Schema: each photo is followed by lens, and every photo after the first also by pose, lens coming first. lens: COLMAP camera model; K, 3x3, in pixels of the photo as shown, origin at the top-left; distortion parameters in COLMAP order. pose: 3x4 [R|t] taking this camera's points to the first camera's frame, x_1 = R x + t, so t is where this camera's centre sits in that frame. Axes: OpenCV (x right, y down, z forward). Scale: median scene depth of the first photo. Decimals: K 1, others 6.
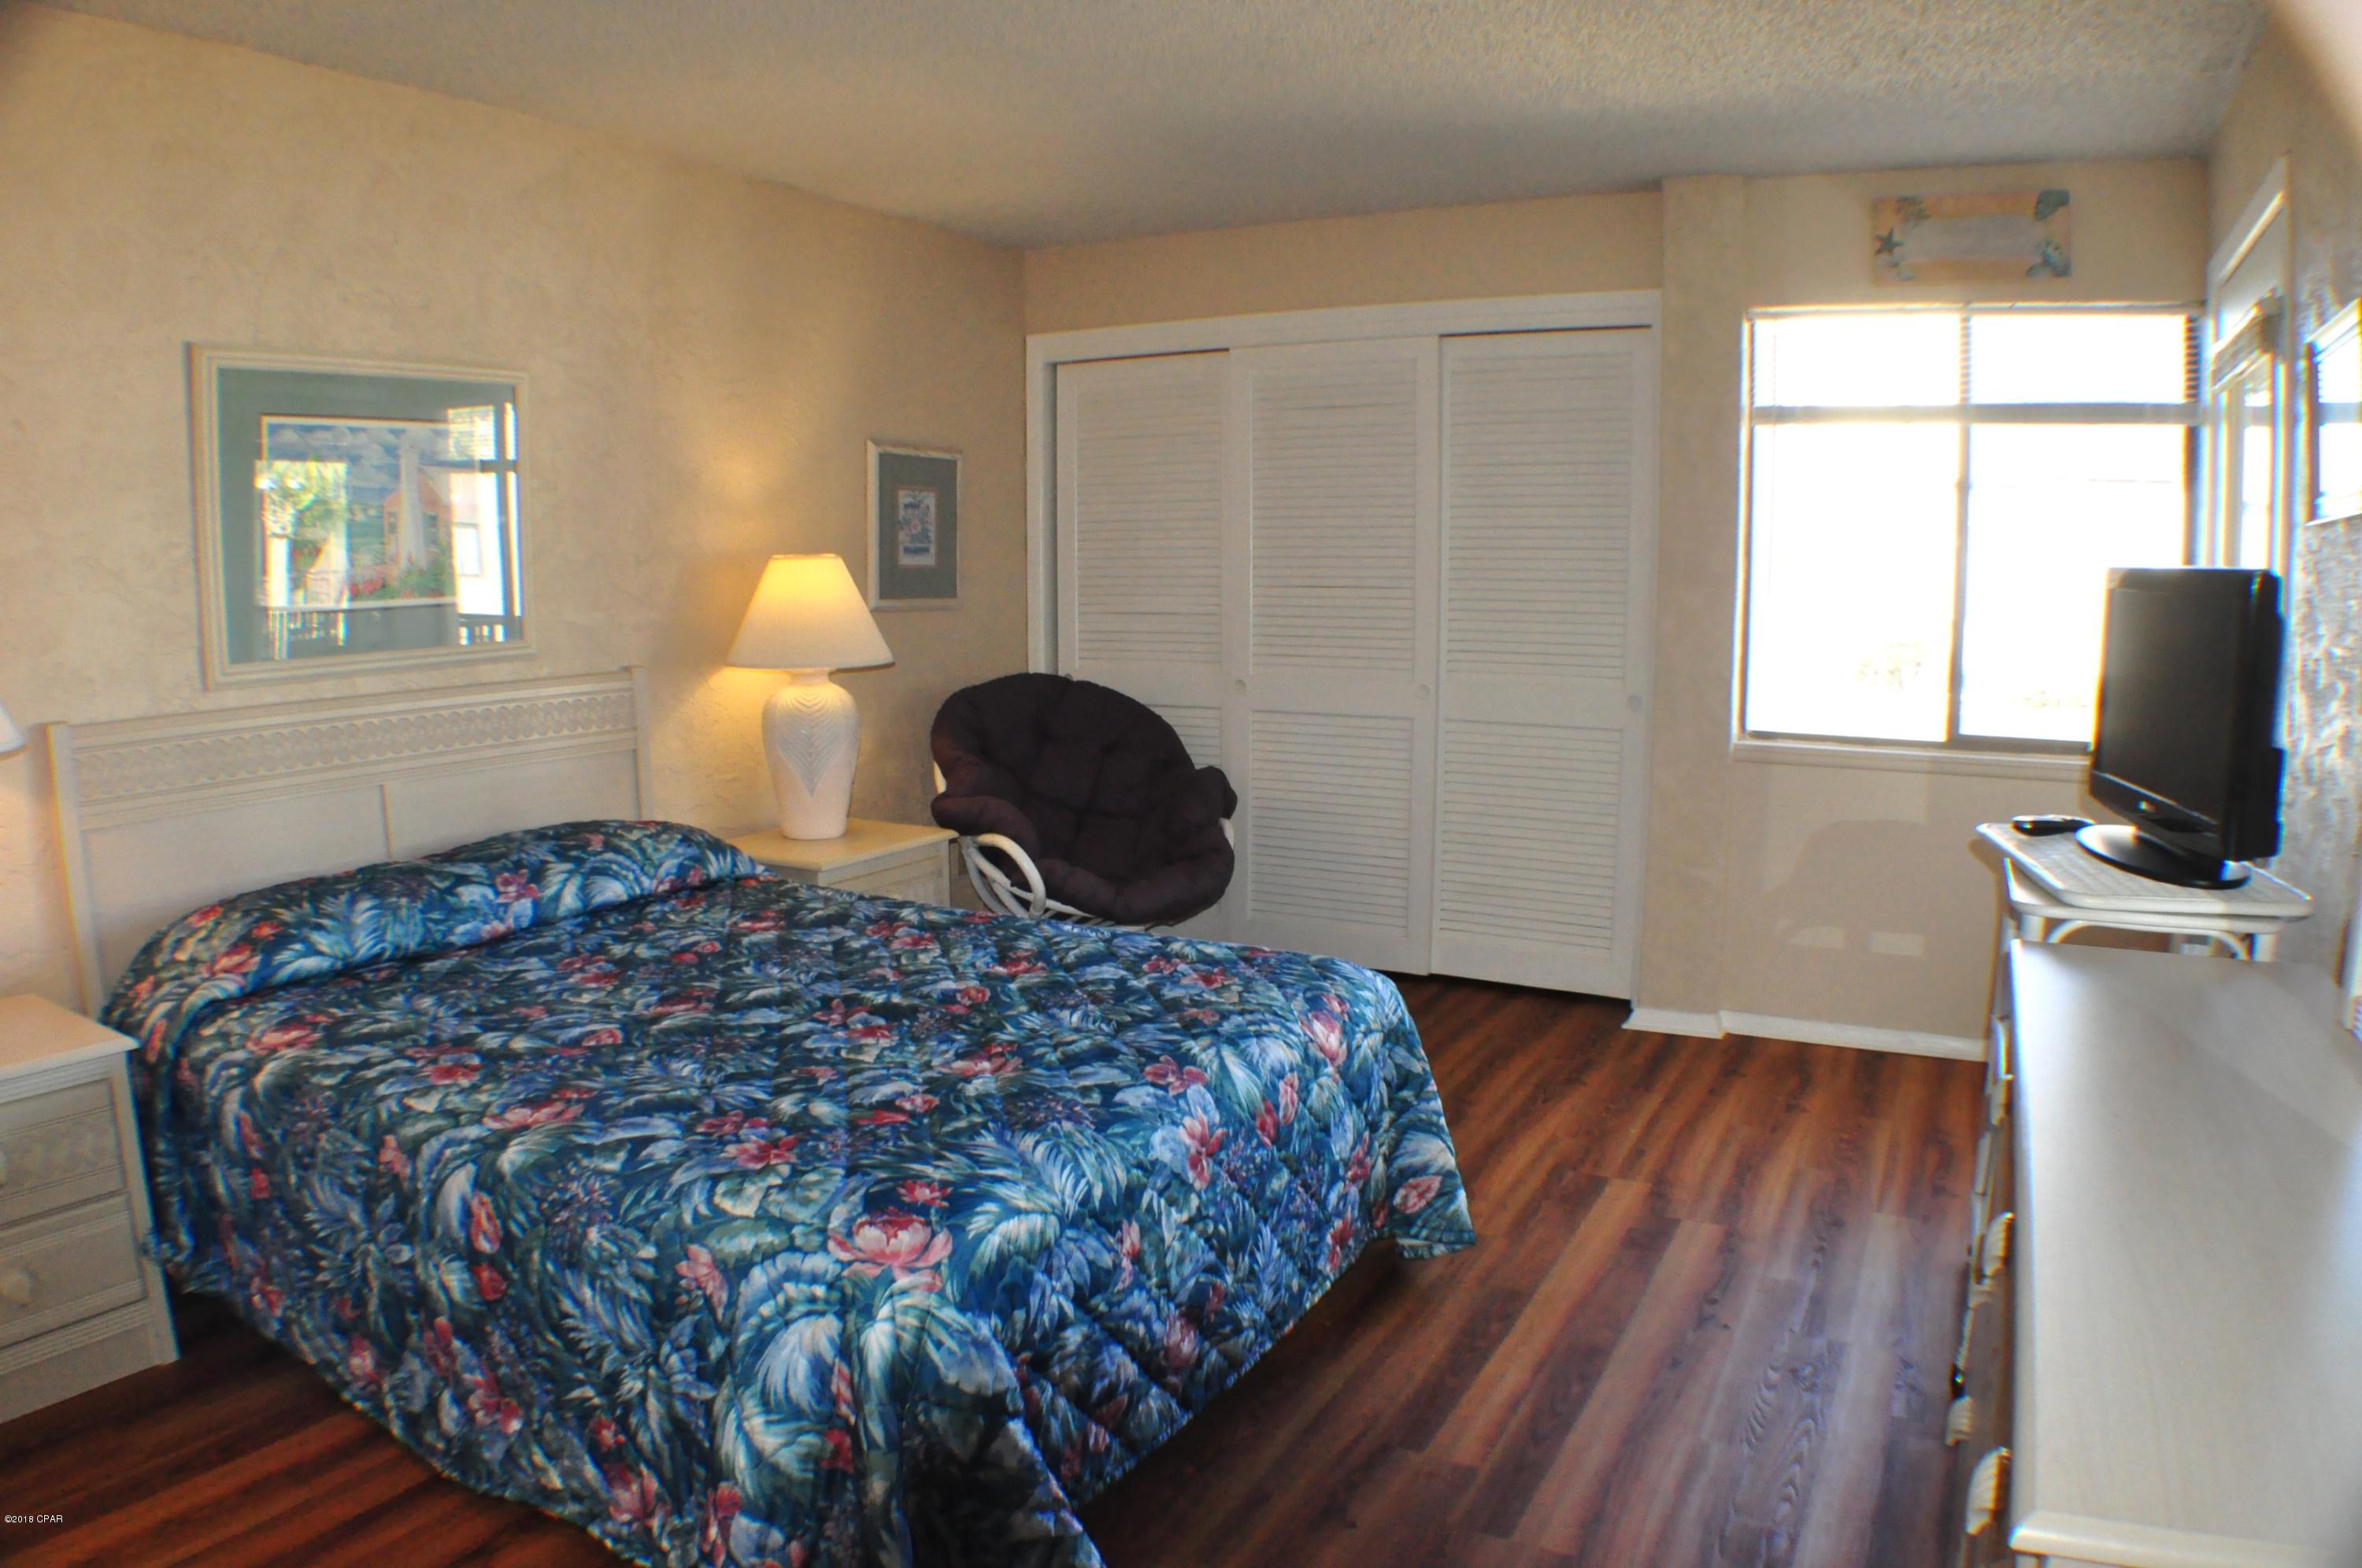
lens RADIAL K [[1525.2, 0, 1180.6], [0, 1525.2, 777.6], [0, 0, 1]] dist [-0.188440, 0.024124]
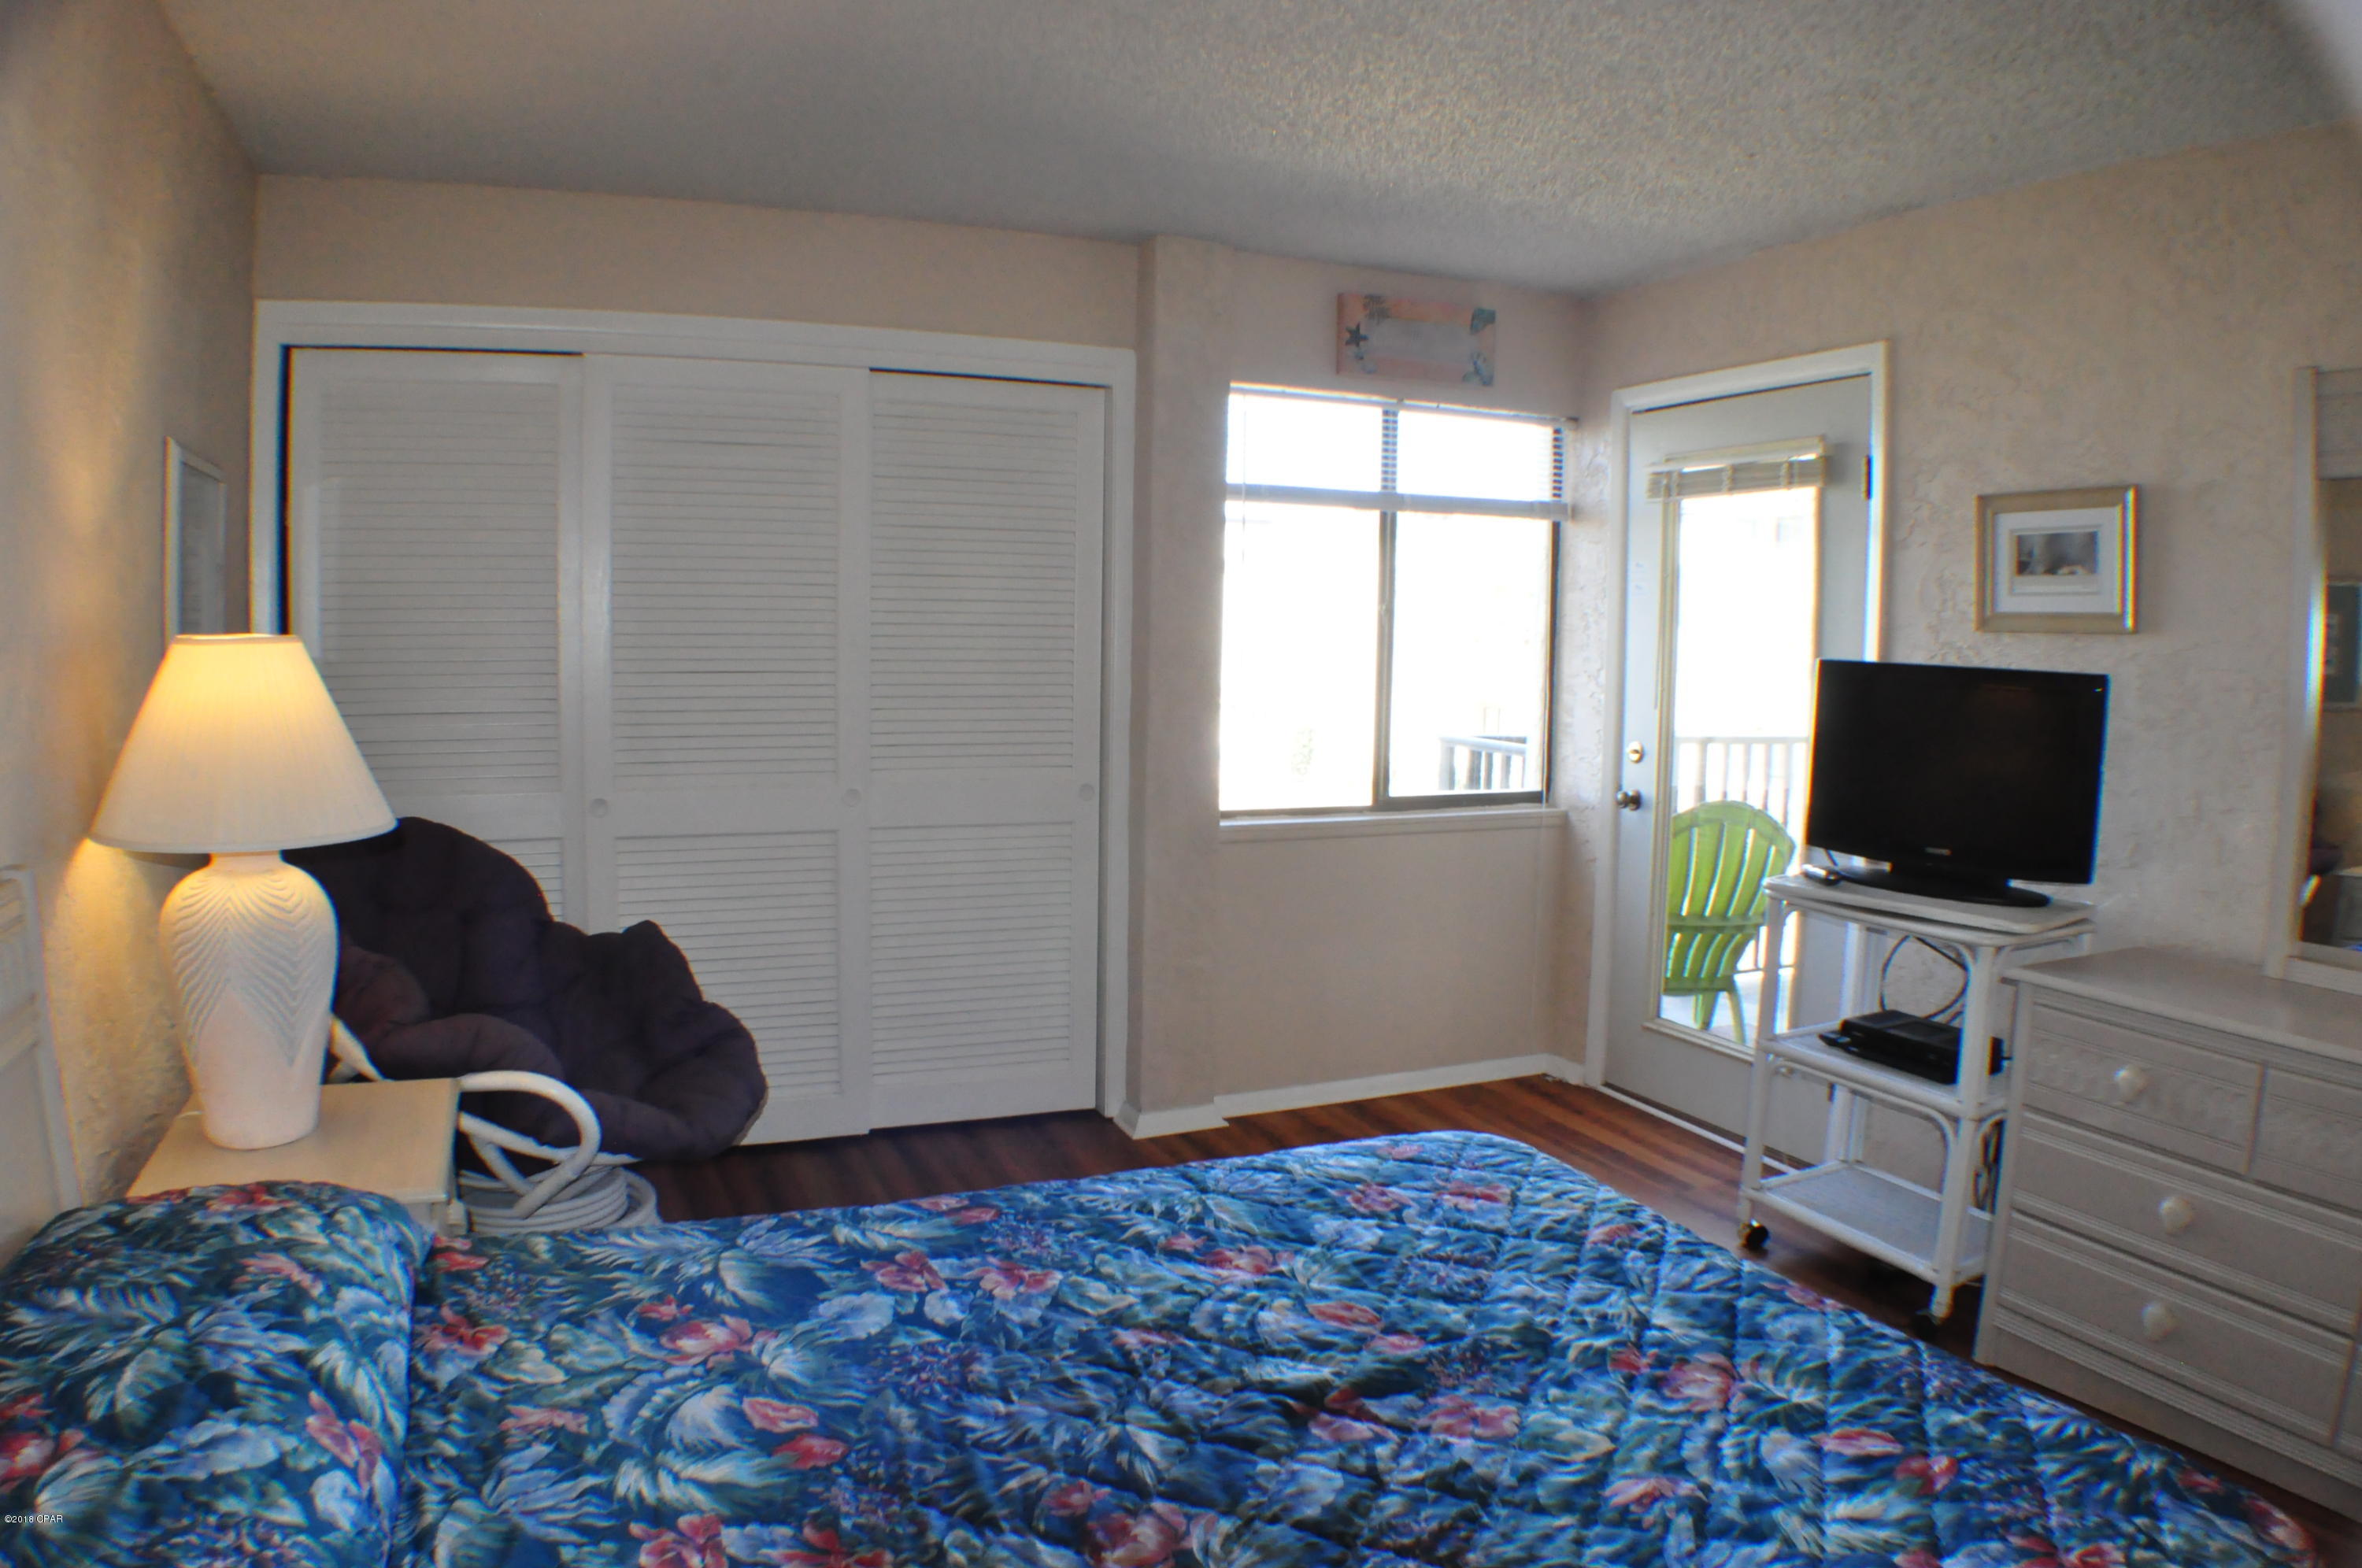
lens RADIAL K [[1525.2, 0, 1185.3], [0, 1525.2, 790.7], [0, 0, 1]] dist [-0.188440, 0.024124]
pose [[0.605813, -0.073785, 0.792178, -0.475017], [0.090850, 0.995593, 0.023254, -0.077868], [-0.790403, 0.057881, 0.609847, 0.438997]]
